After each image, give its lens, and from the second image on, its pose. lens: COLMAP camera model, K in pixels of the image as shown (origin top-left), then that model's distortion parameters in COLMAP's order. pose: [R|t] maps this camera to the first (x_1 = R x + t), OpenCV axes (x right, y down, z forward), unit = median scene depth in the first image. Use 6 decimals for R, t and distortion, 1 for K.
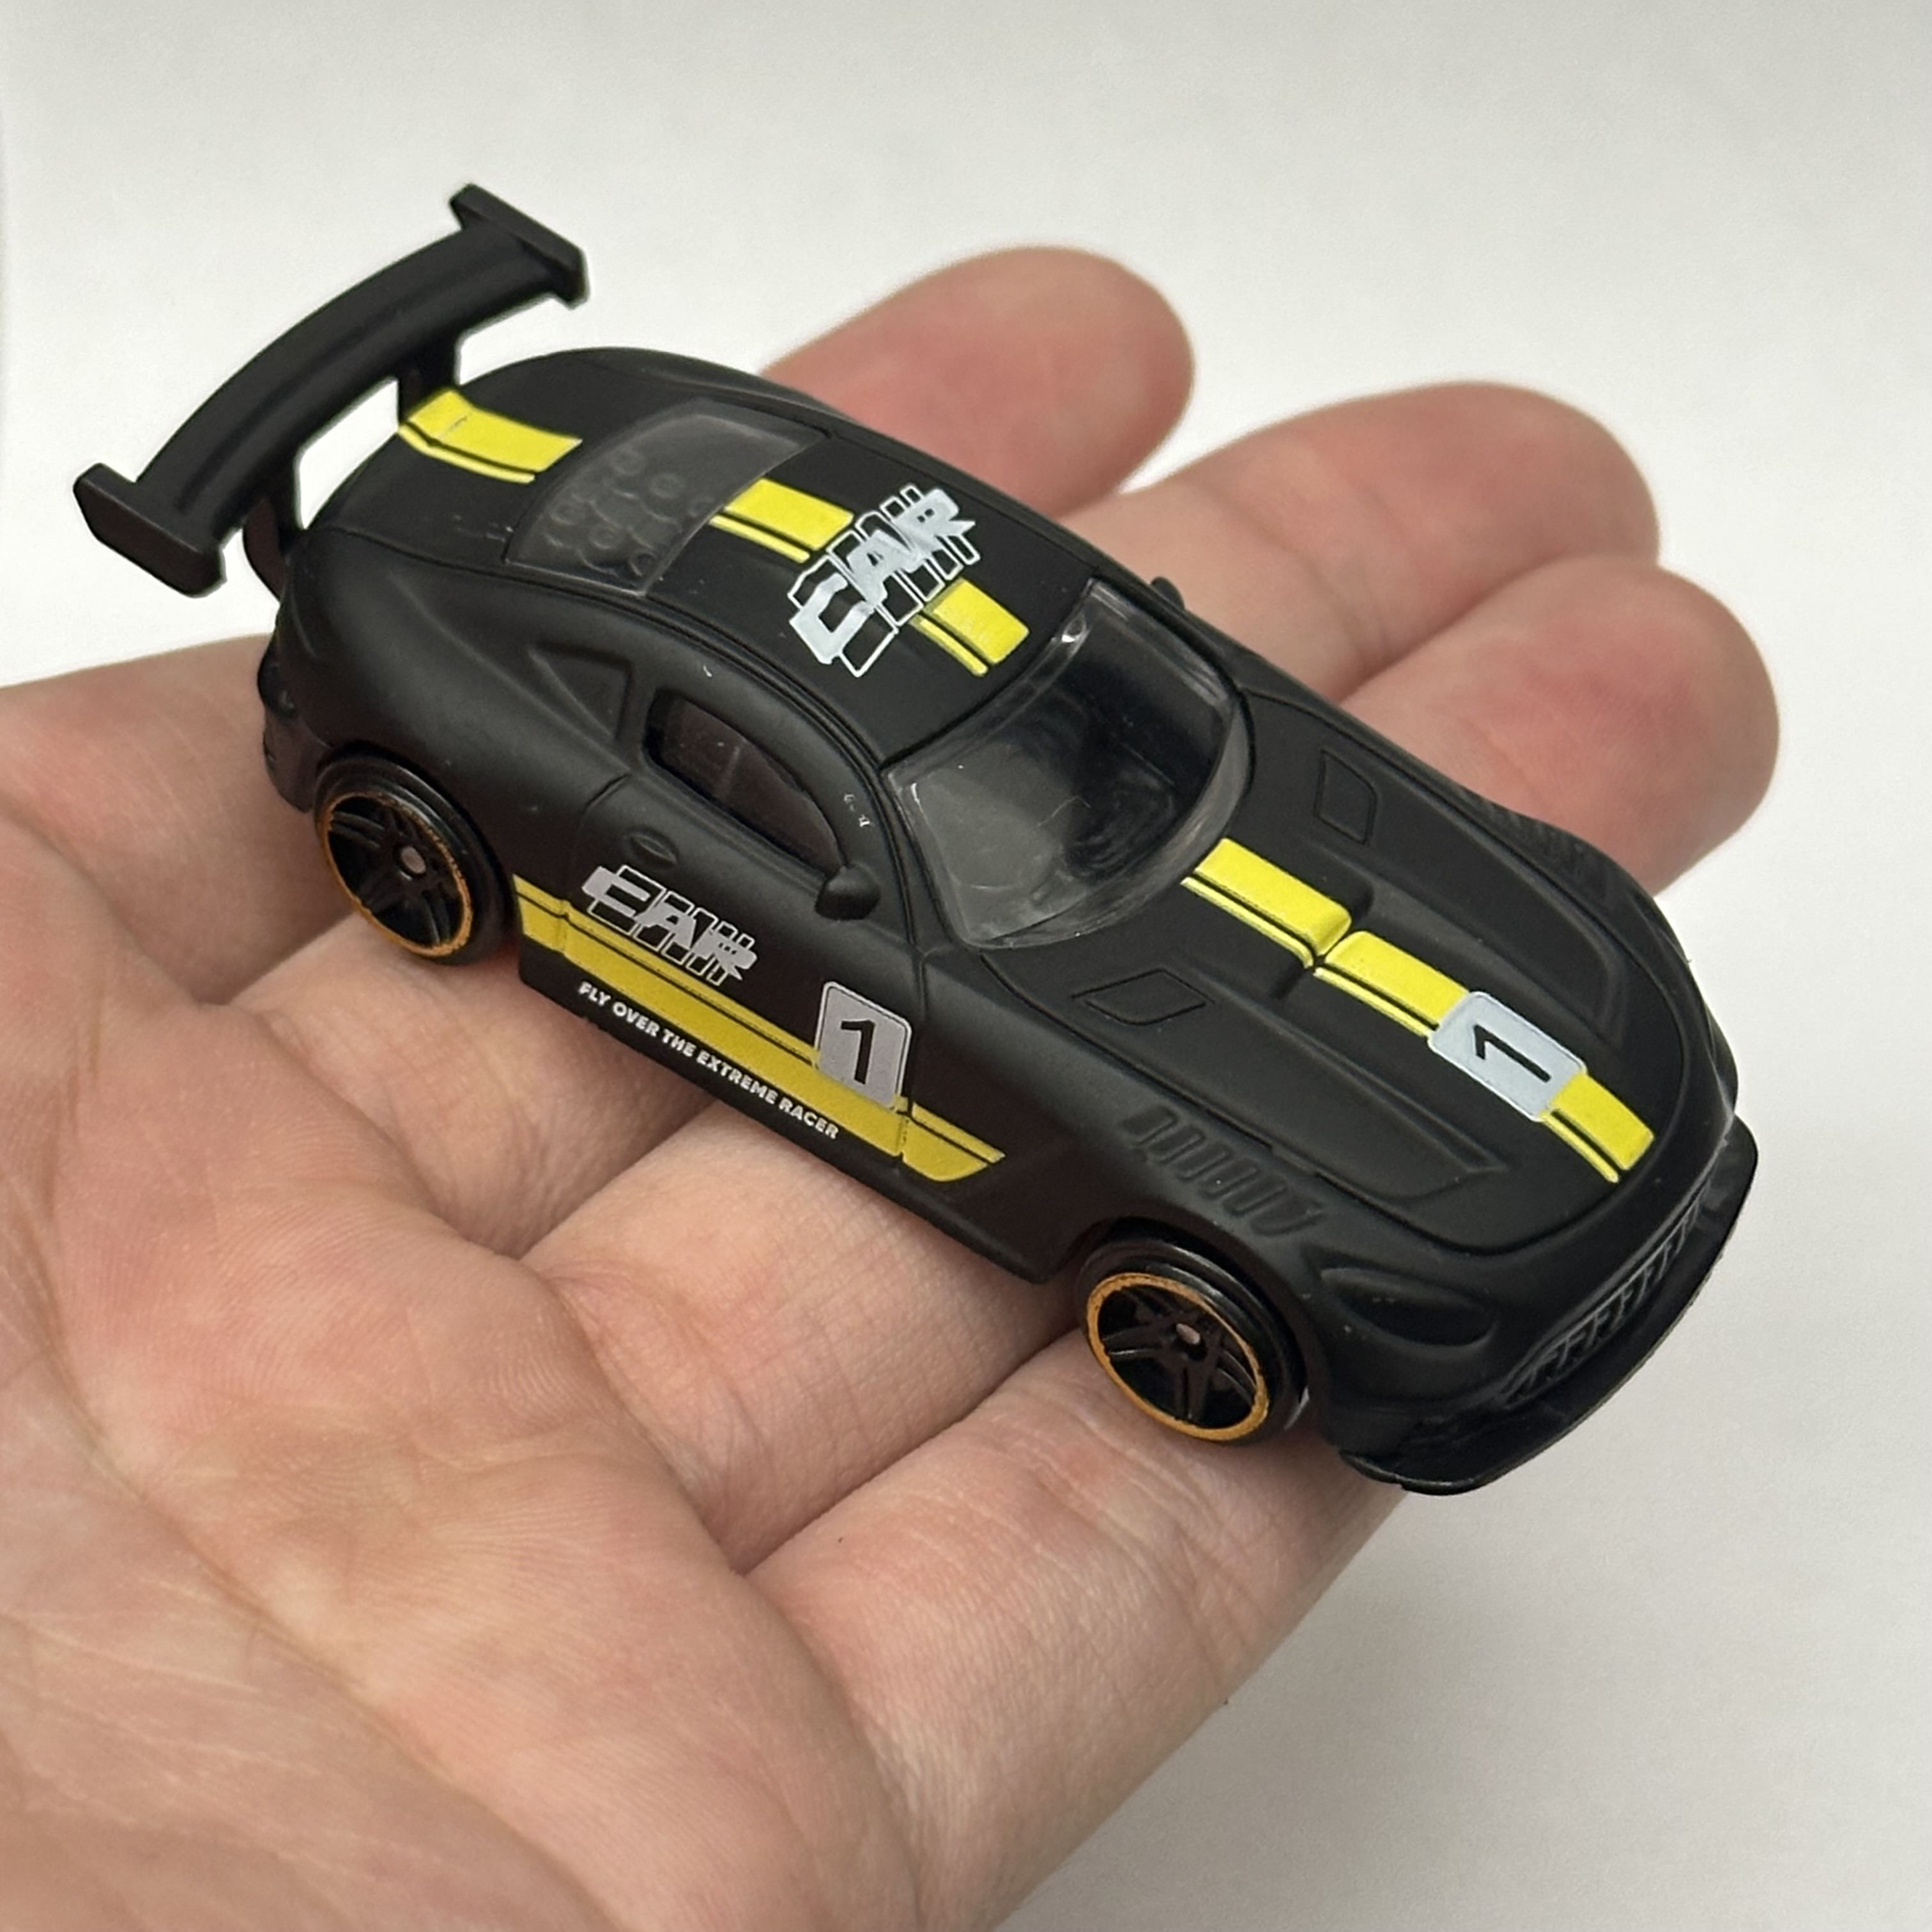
lens RADIAL K [[5838.8, 0, 966.0], [0, 5838.8, 966.0], [0, 0, 1]] dist [0.063212, 0.396839]
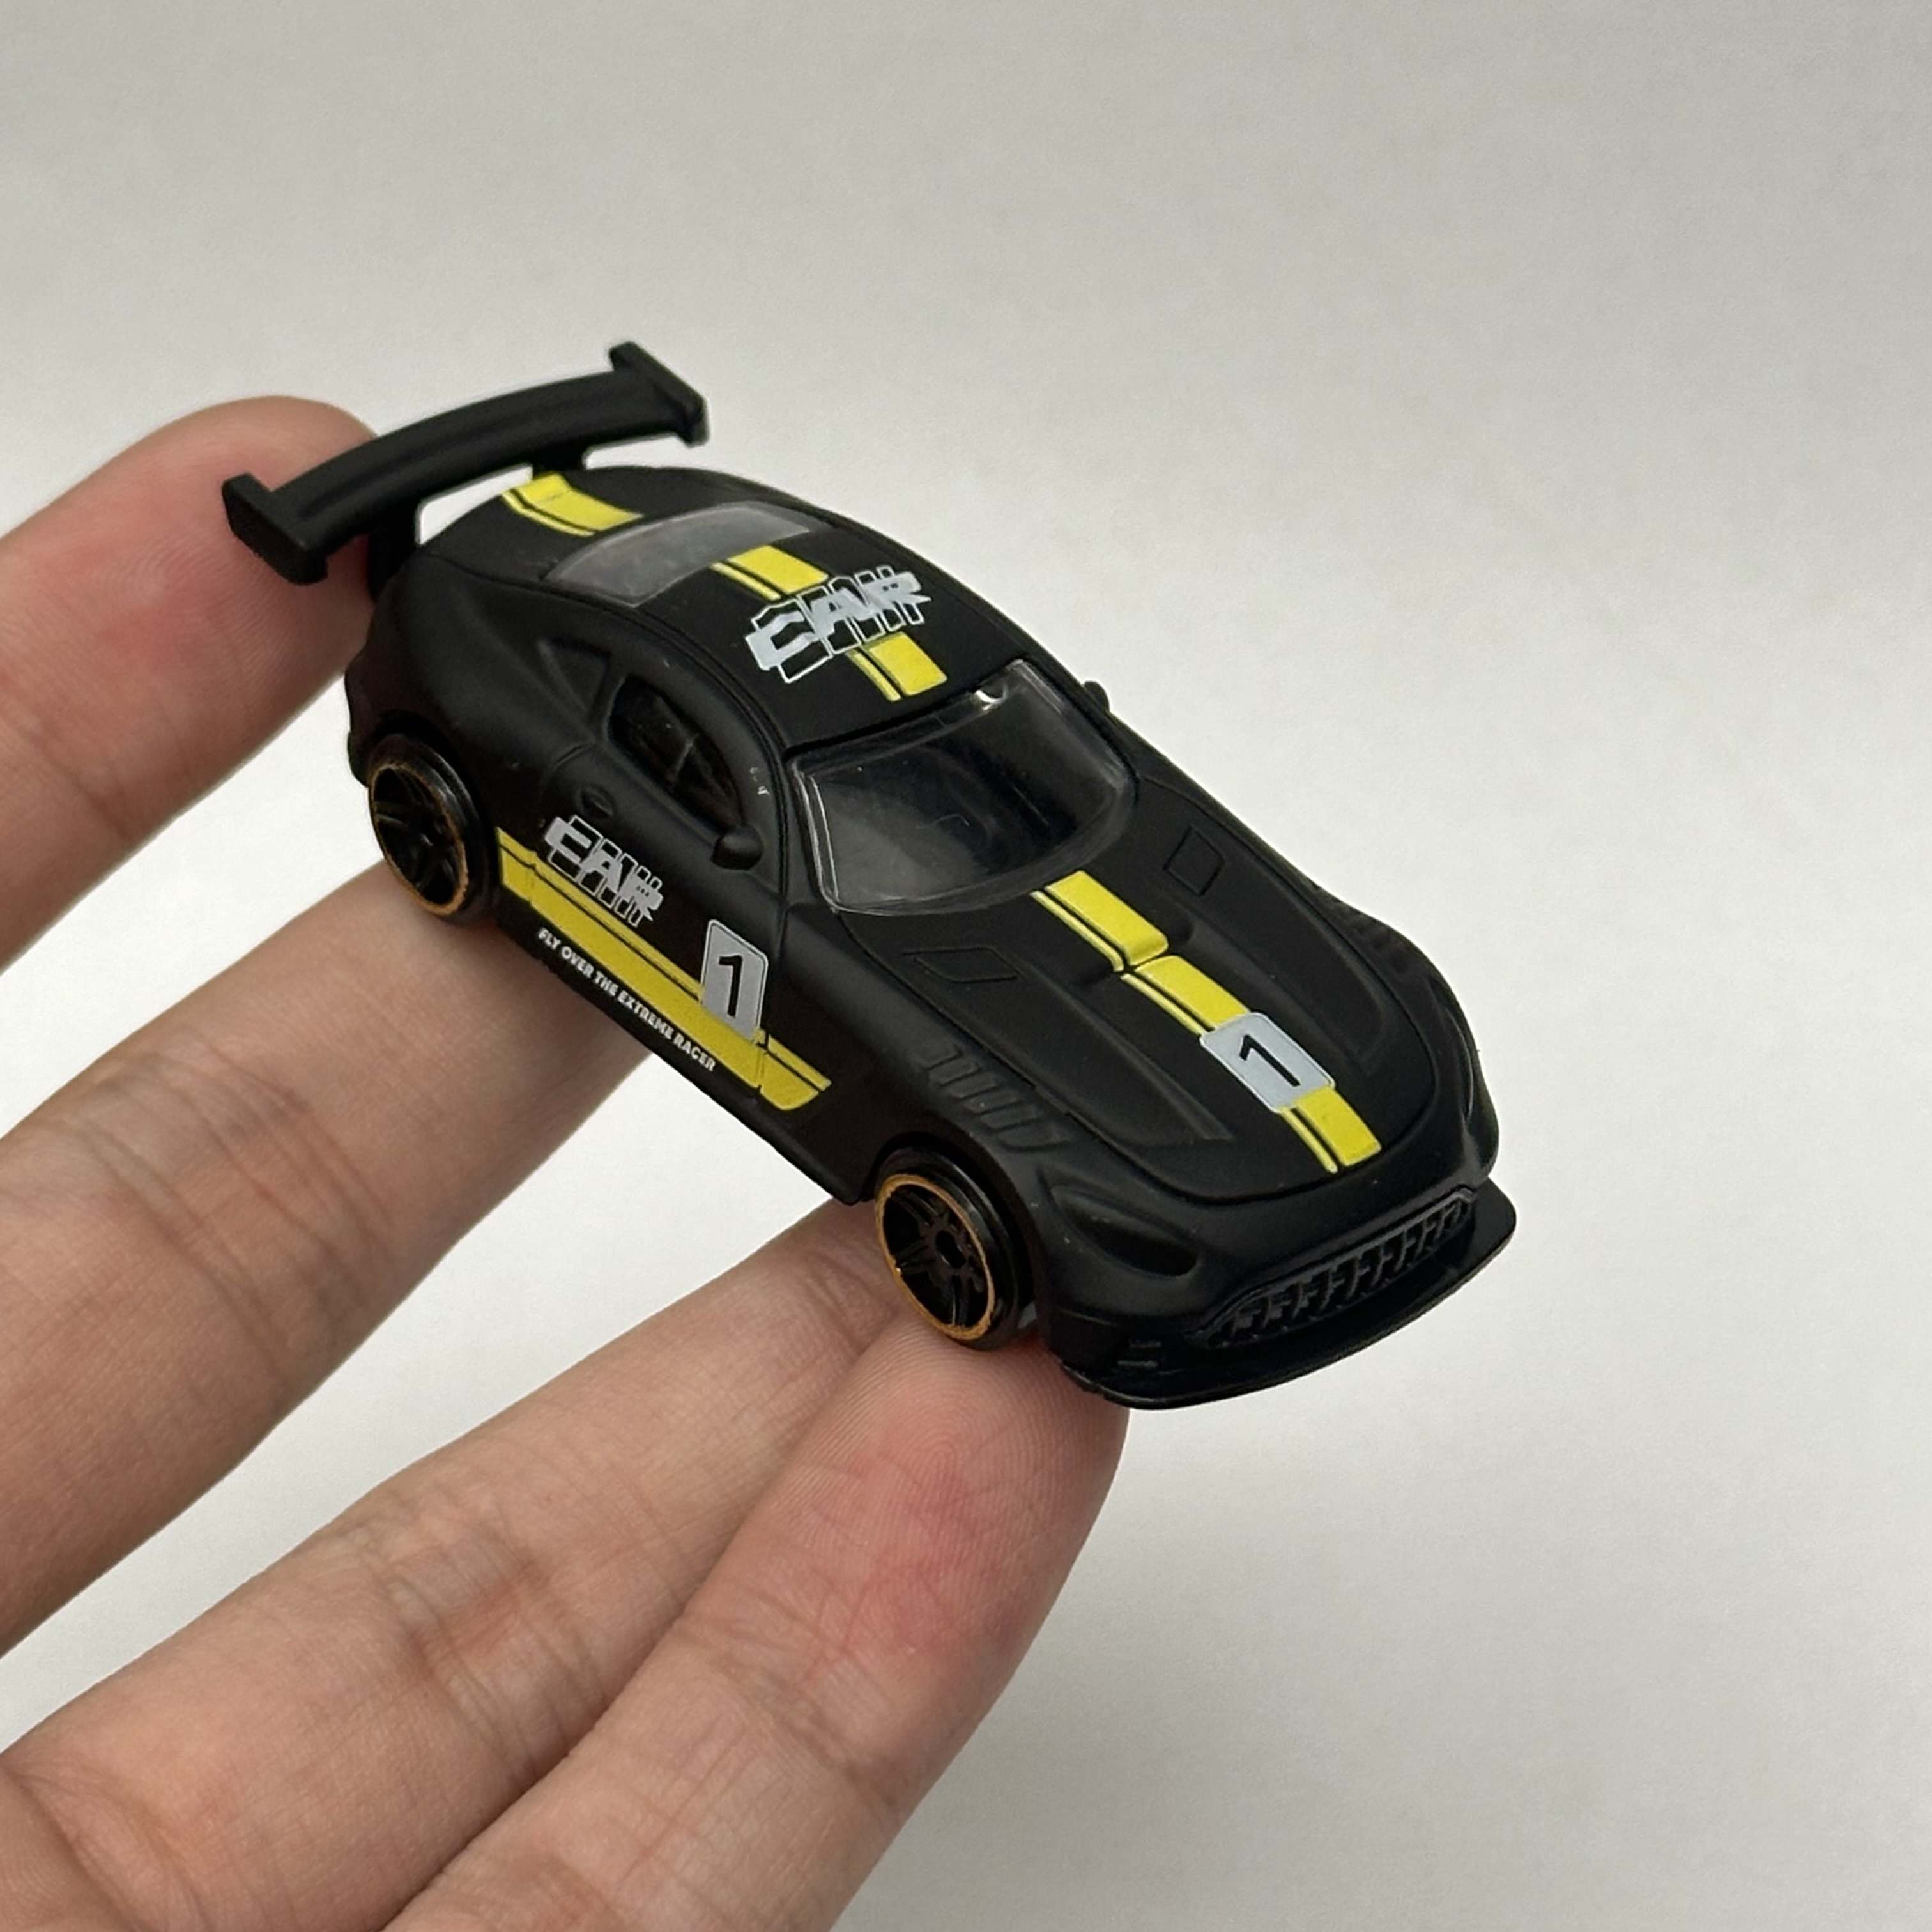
lens RADIAL K [[5838.8, 0, 966.0], [0, 5838.8, 966.0], [0, 0, 1]] dist [0.063212, 0.396839]
pose [[0.973521, 0.135171, -0.184352, 0.241852], [-0.167483, 0.970621, -0.172758, 0.204102], [0.155584, 0.199059, 0.967558, -0.134744]]
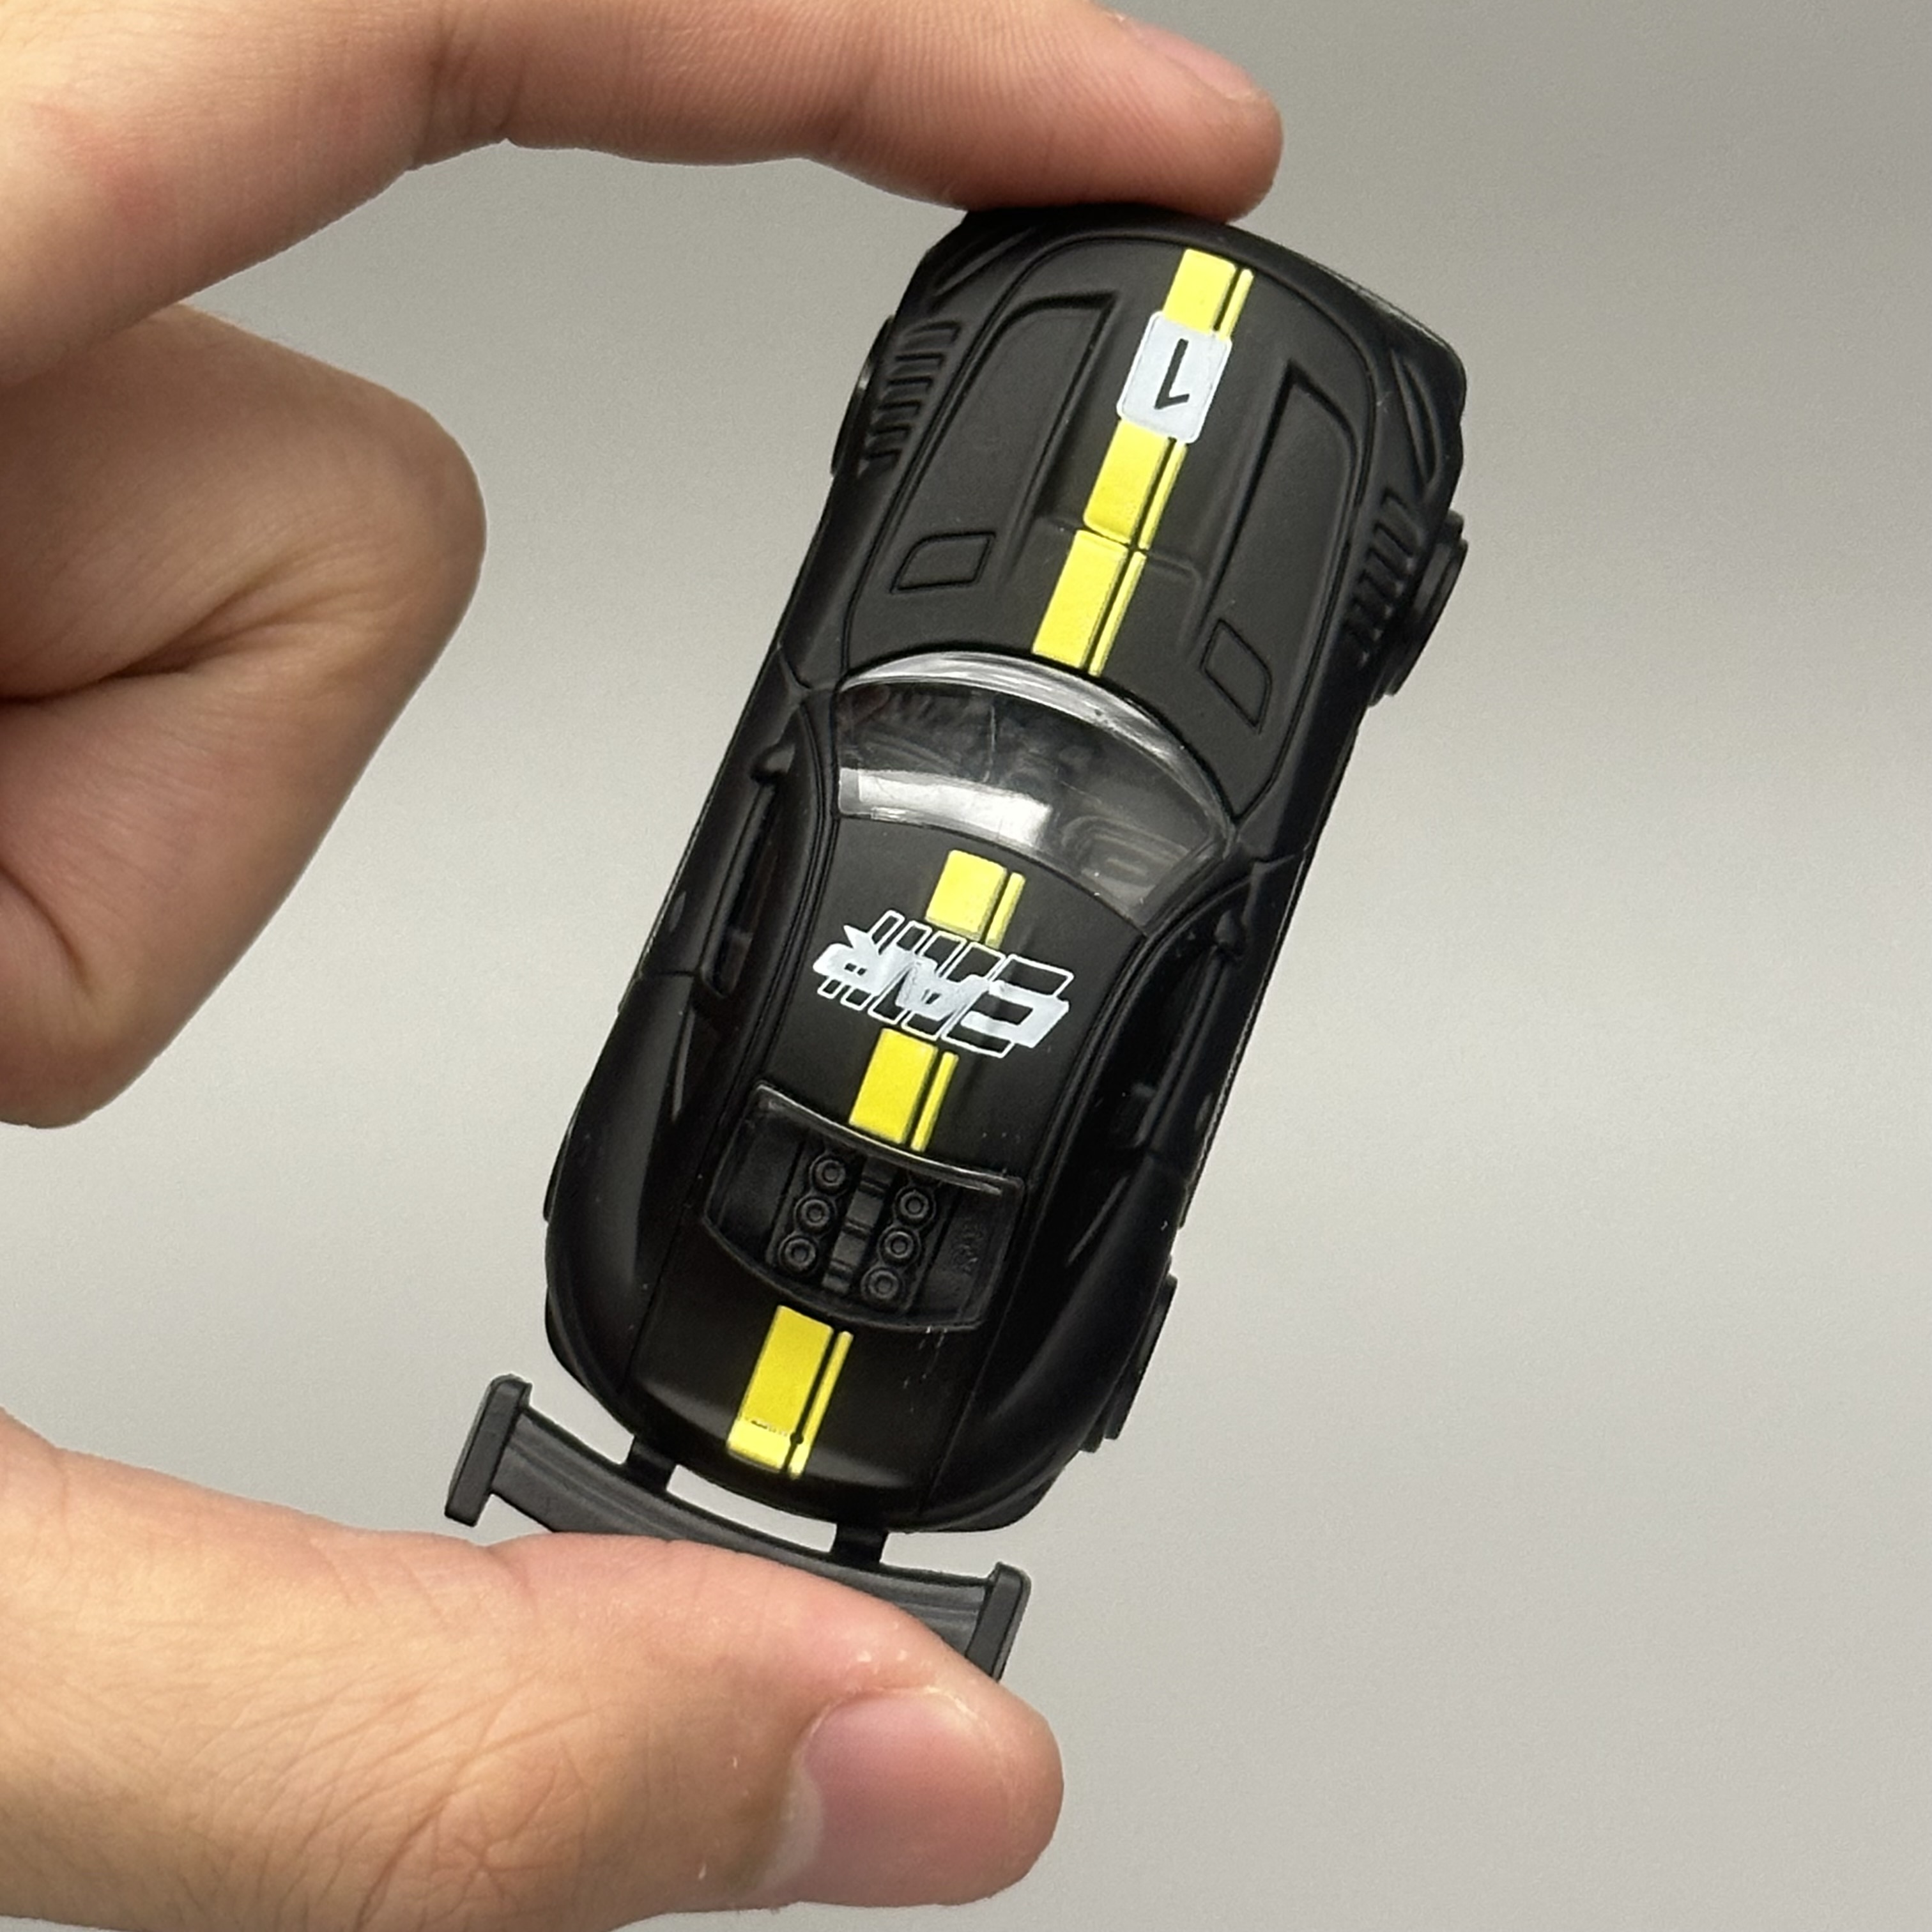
lens RADIAL K [[5838.8, 0, 966.0], [0, 5838.8, 966.0], [0, 0, 1]] dist [0.063212, 0.396839]
pose [[-0.234522, -0.969005, -0.077646, 0.077352], [0.667634, -0.218608, 0.711671, -0.878211], [-0.706586, 0.115063, 0.698209, 0.203516]]
